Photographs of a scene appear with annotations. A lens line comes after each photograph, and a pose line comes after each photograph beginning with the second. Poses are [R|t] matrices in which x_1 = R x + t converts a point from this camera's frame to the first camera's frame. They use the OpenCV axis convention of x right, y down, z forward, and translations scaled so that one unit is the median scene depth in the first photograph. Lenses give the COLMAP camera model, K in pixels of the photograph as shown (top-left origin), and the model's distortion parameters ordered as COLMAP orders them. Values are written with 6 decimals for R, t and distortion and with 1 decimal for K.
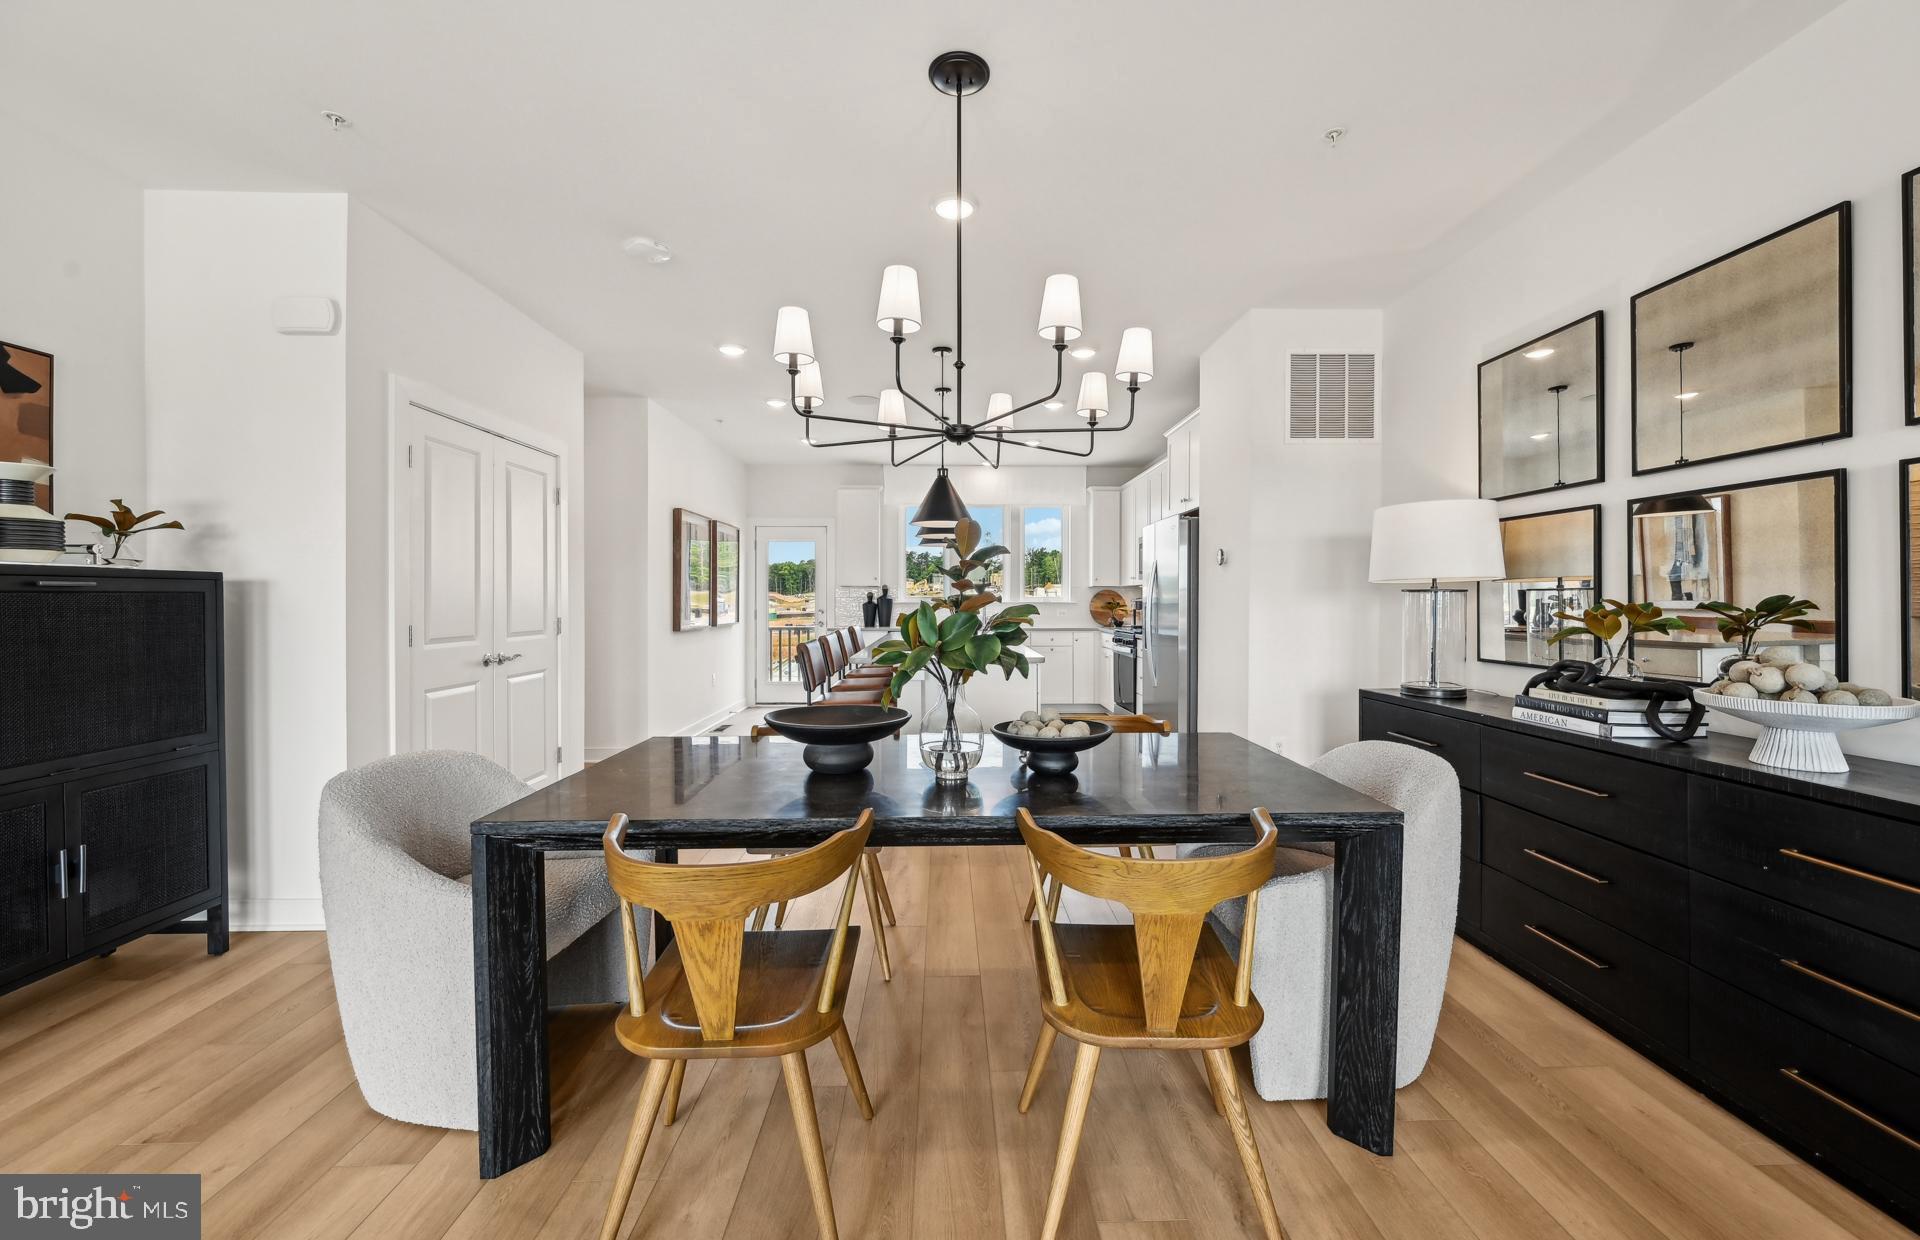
lens RADIAL K [[768.2, 0, 973.9], [0, 768.2, 607.8], [0, 0, 1]] dist [0.003121, 0.000690]
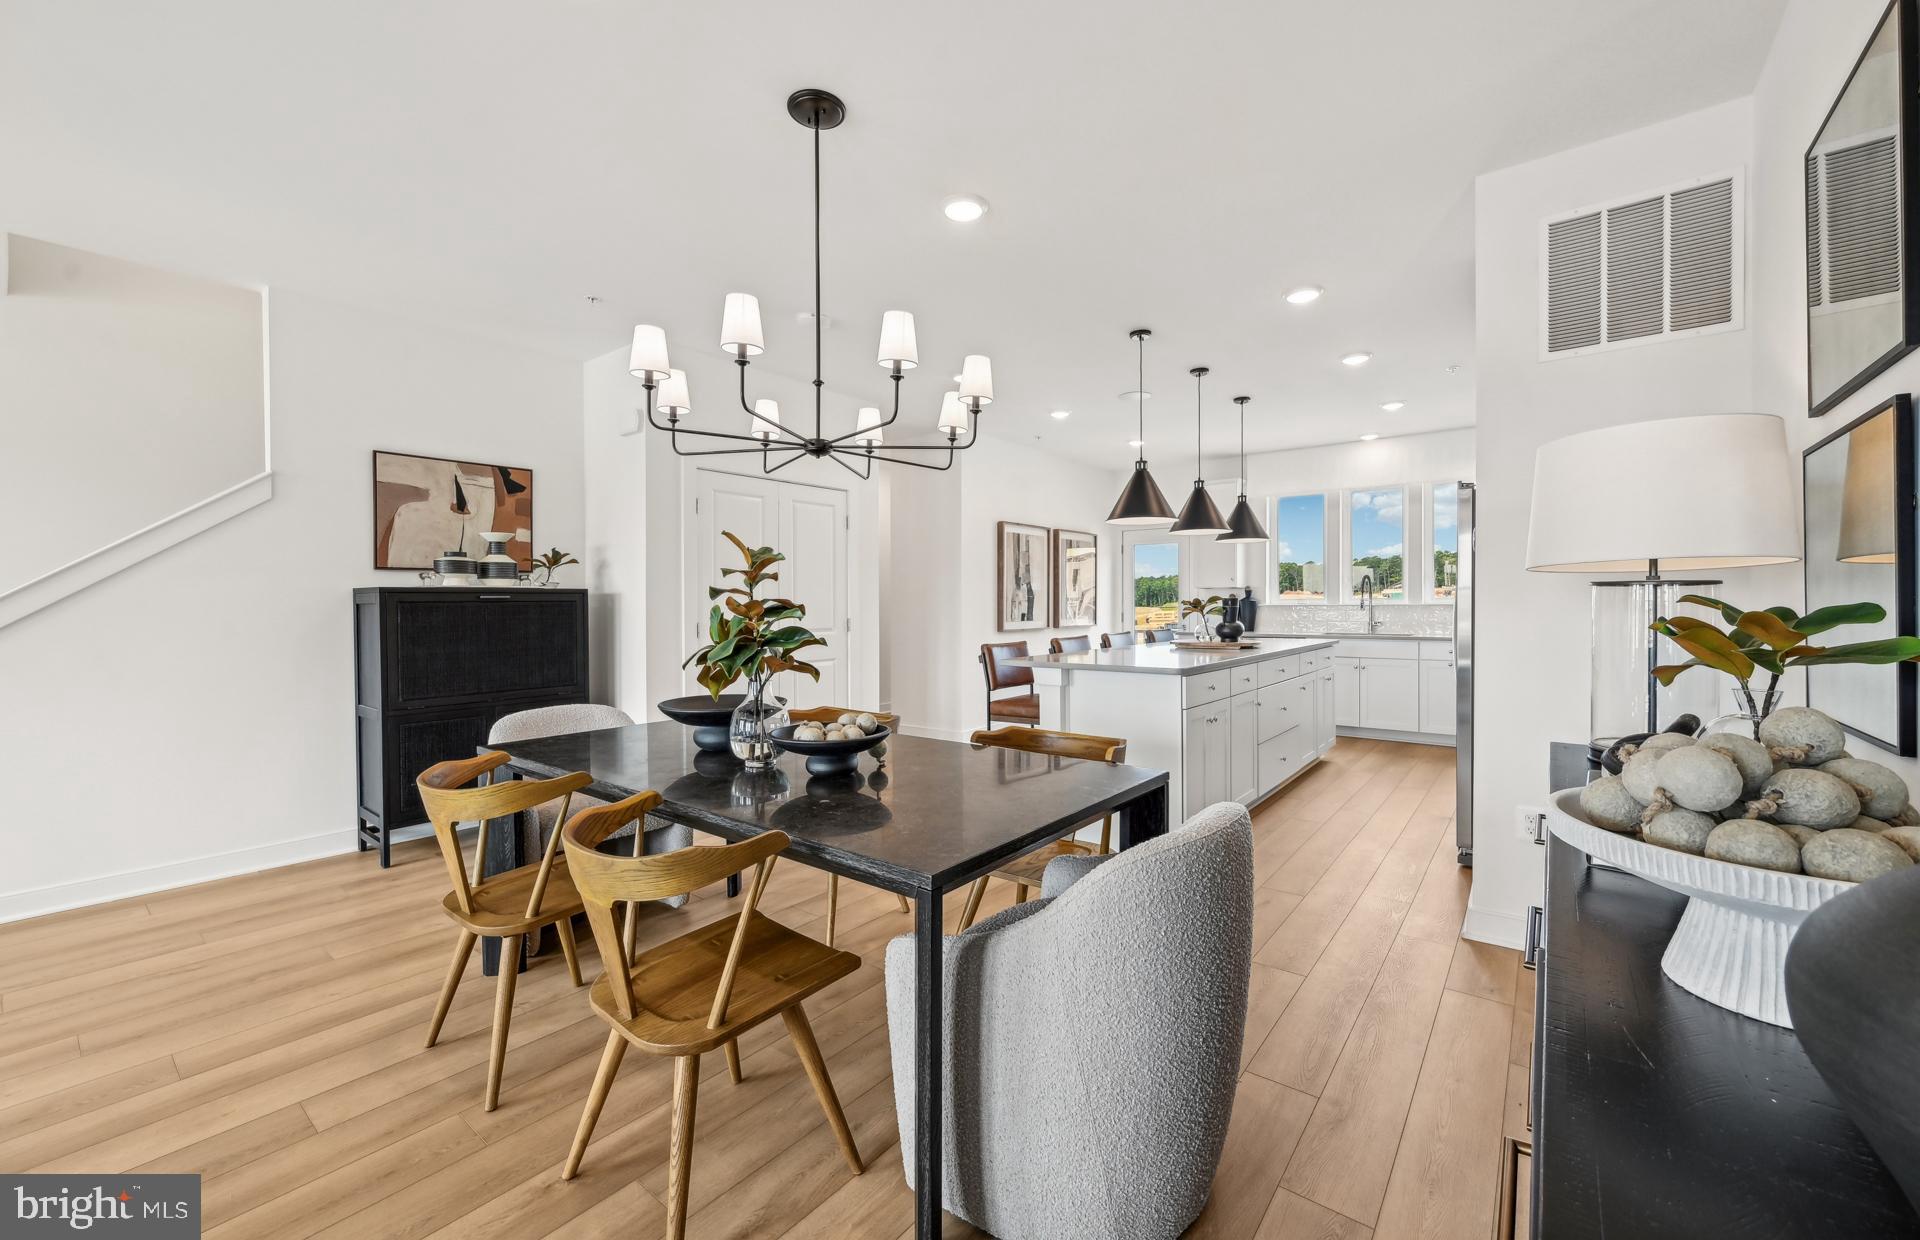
lens RADIAL K [[768.2, 0, 963.7], [0, 768.2, 615.9], [0, 0, 1]] dist [0.003121, 0.000690]
pose [[0.765351, 0.005488, -0.643589, 0.452785], [-0.000912, 0.999972, 0.007443, -0.001087], [0.643612, -0.005109, 0.765335, 0.173205]]
